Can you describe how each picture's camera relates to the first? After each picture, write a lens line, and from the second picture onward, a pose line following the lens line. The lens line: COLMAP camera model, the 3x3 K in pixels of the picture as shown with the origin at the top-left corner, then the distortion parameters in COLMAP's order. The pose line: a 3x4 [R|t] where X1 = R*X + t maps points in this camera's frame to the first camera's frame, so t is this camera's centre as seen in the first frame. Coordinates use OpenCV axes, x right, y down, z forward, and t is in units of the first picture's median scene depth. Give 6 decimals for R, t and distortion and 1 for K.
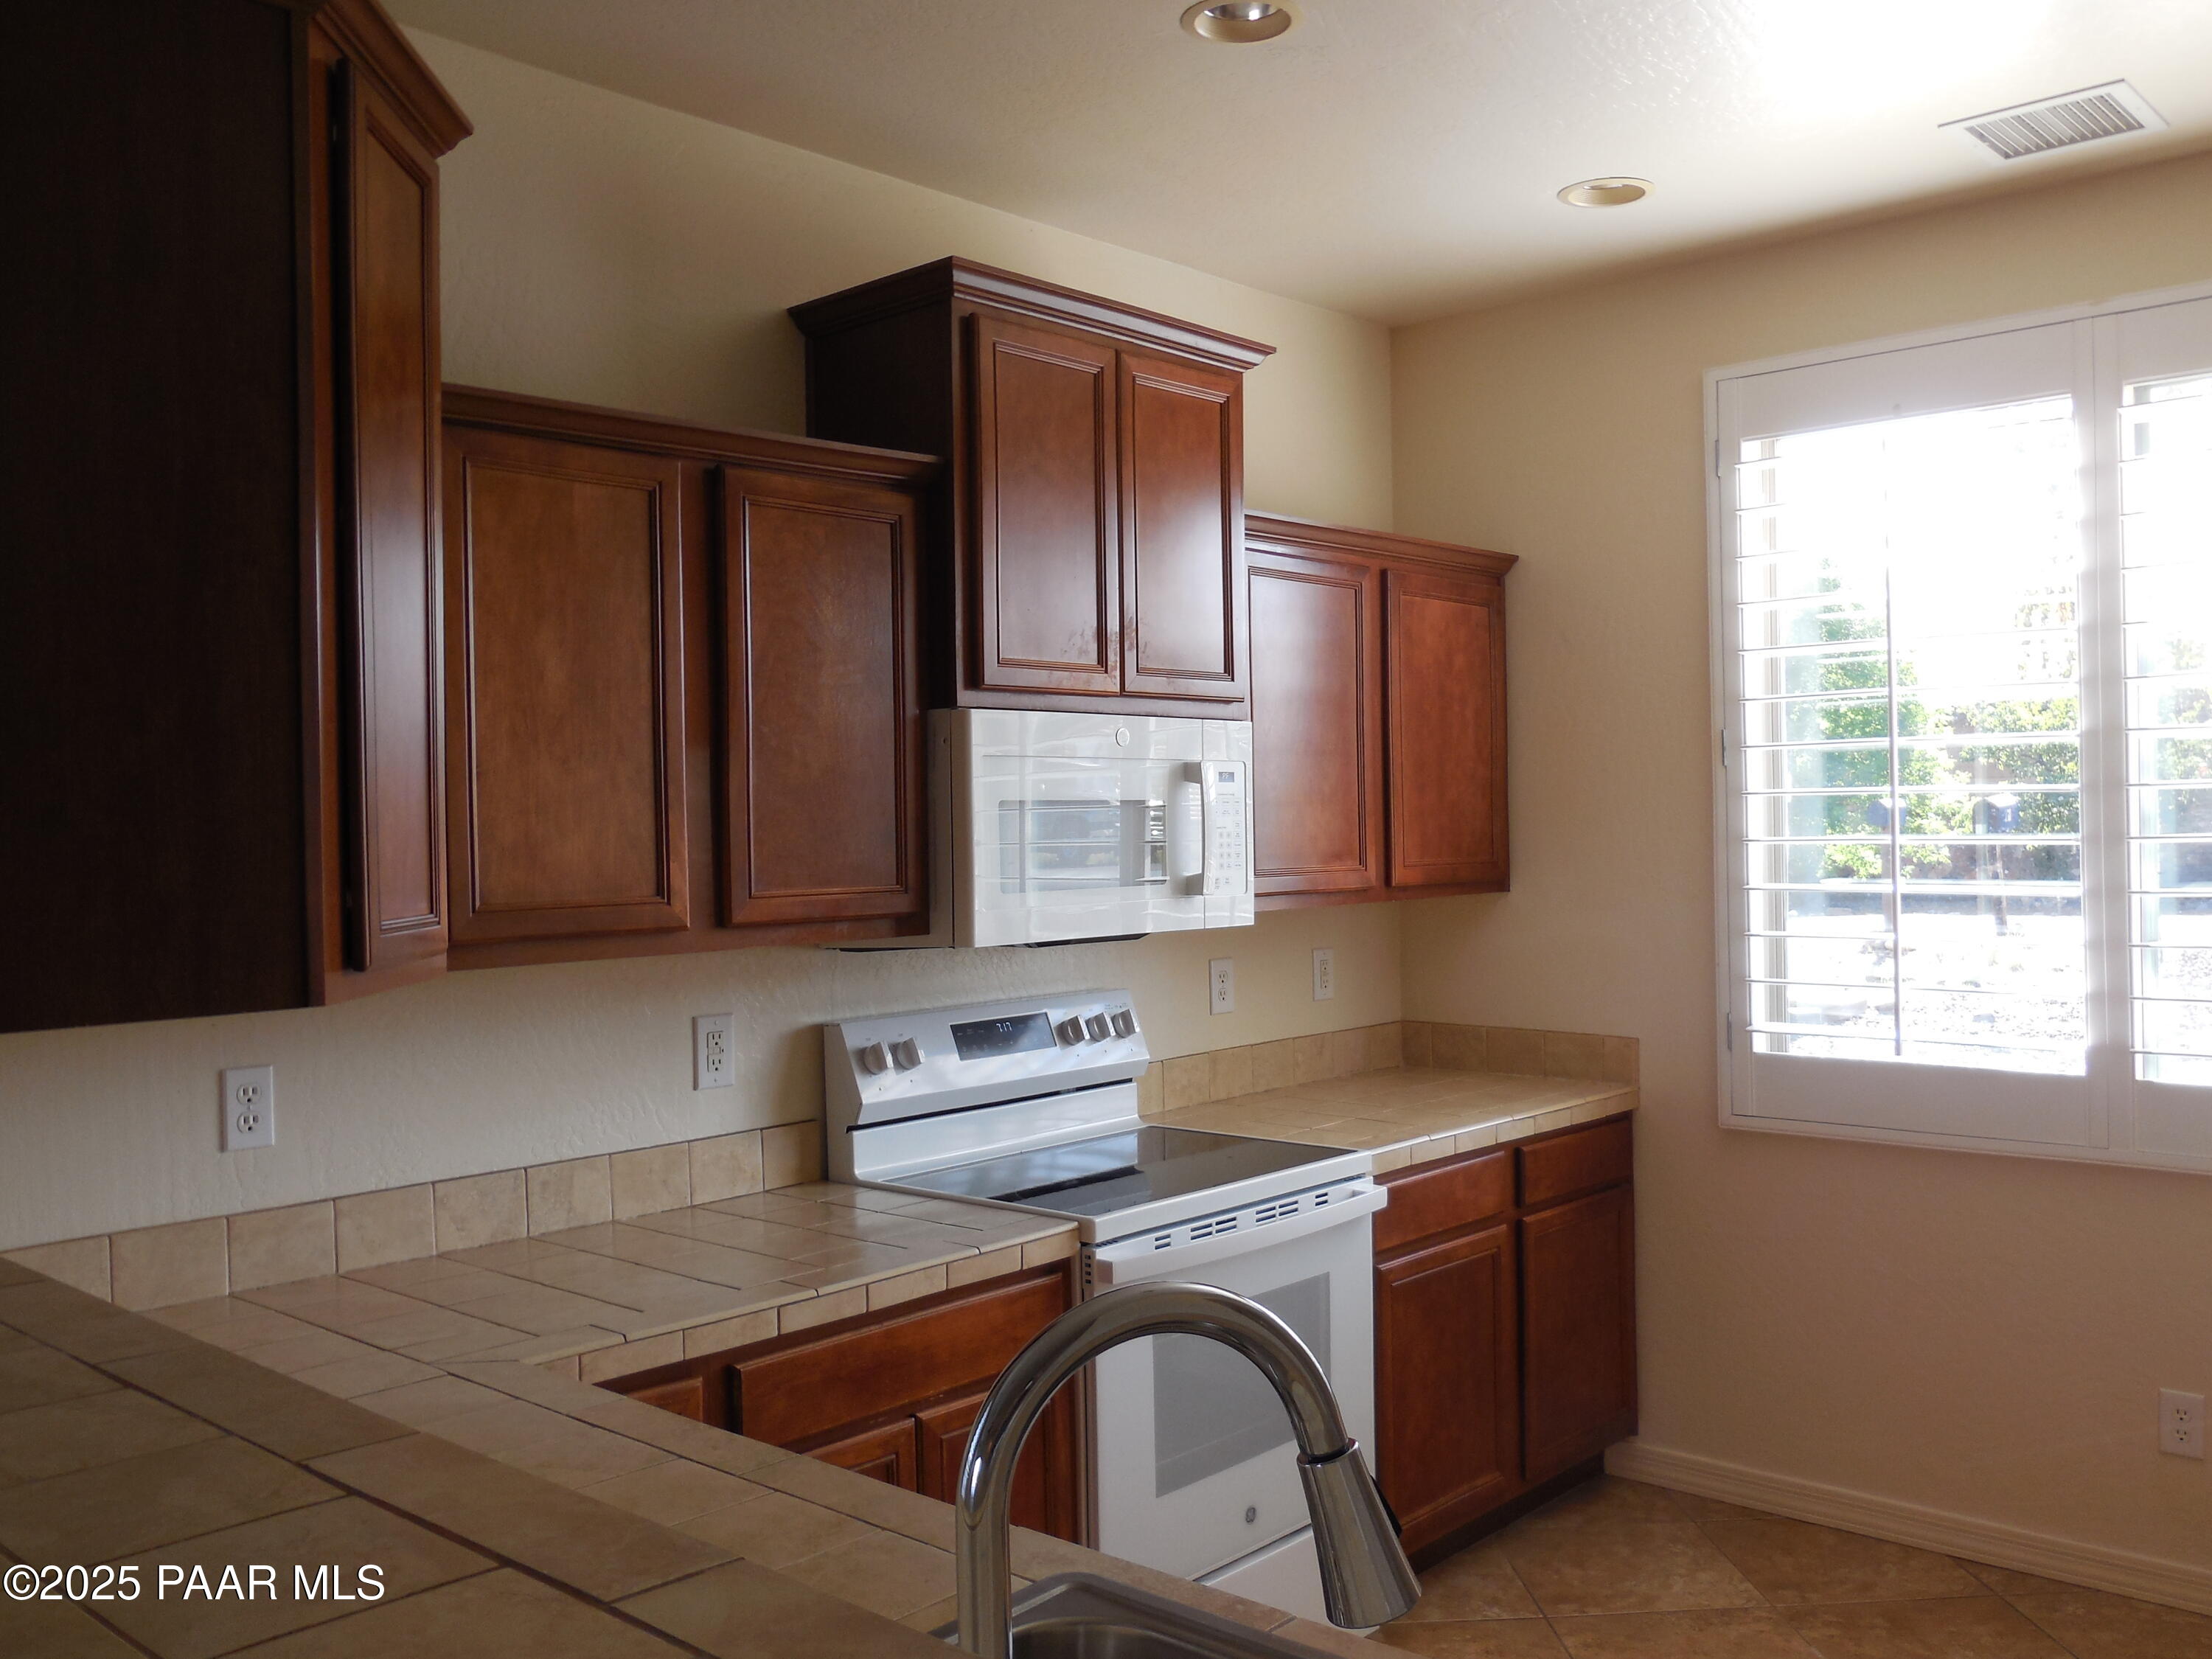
lens RADIAL K [[1915.3, 0, 1104.2], [0, 1915.3, 836.6], [0, 0, 1]] dist [-0.008466, 0.015712]
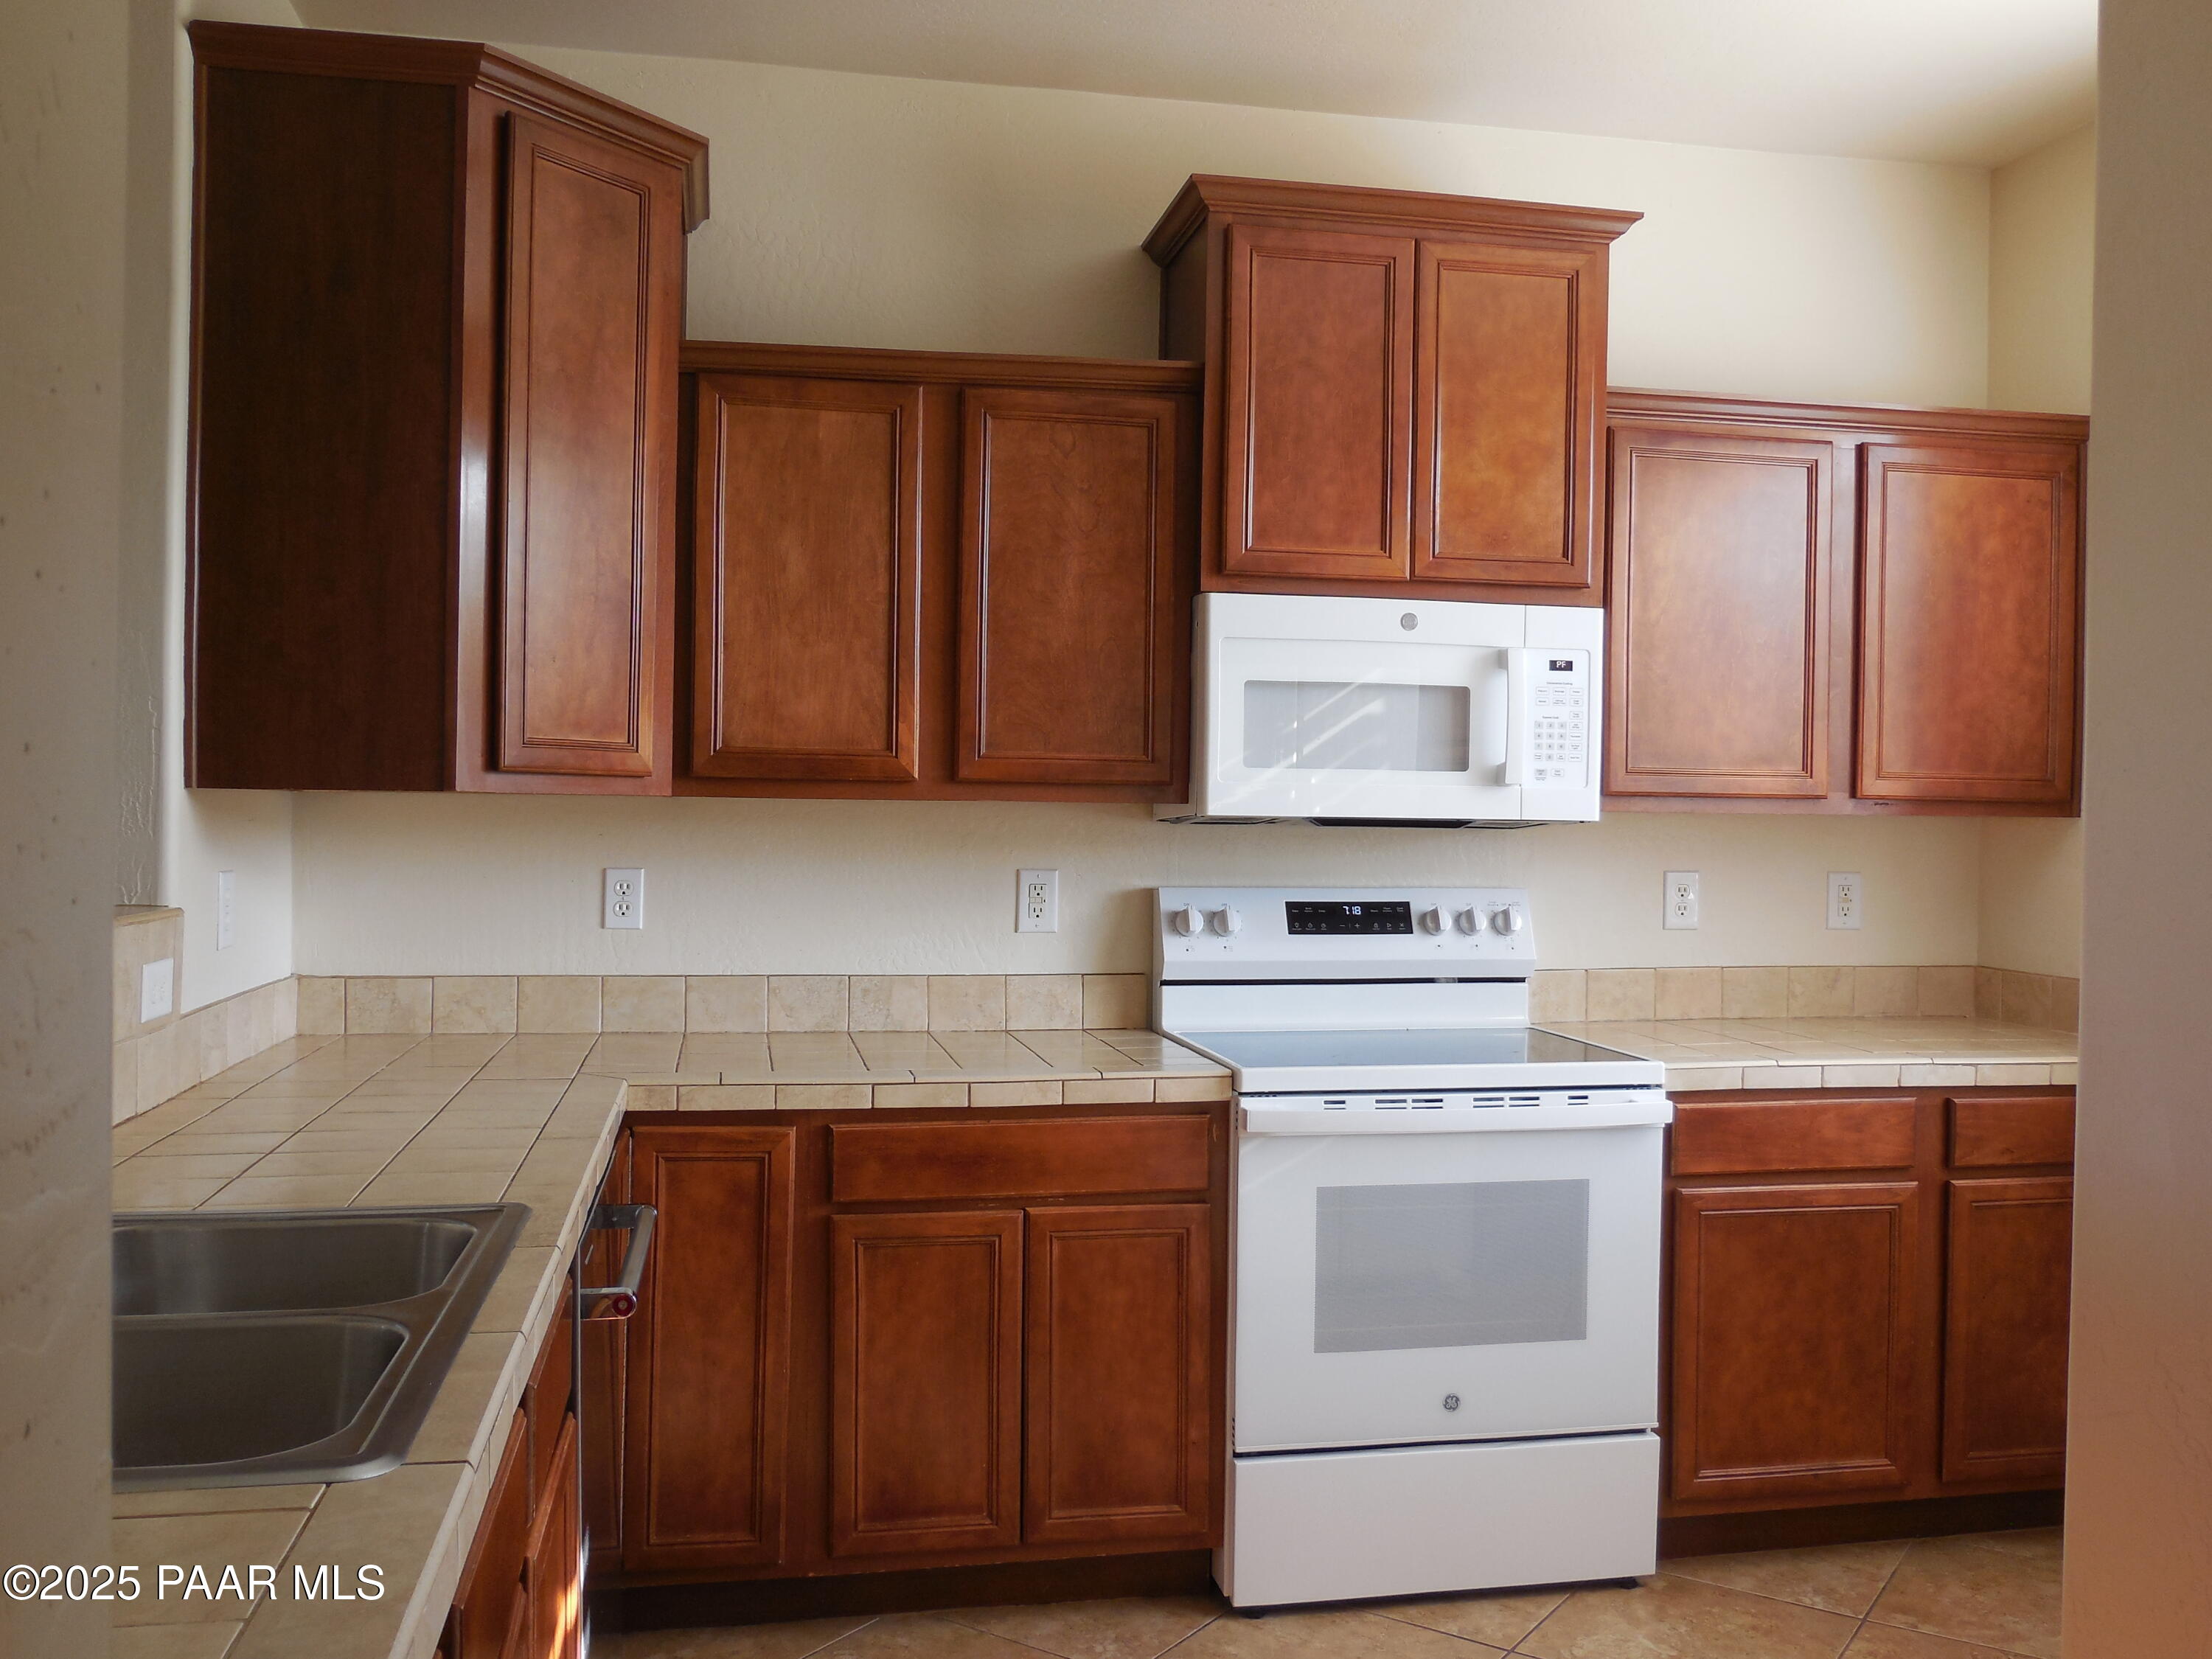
lens RADIAL K [[1915.3, 0, 1167.5], [0, 1915.3, 836.6], [0, 0, 1]] dist [-0.008466, 0.015712]
pose [[0.806323, 0.036566, -0.590345, 0.519552], [-0.033531, 0.999308, 0.016099, 0.050289], [0.590525, 0.006814, 0.806991, 0.110296]]
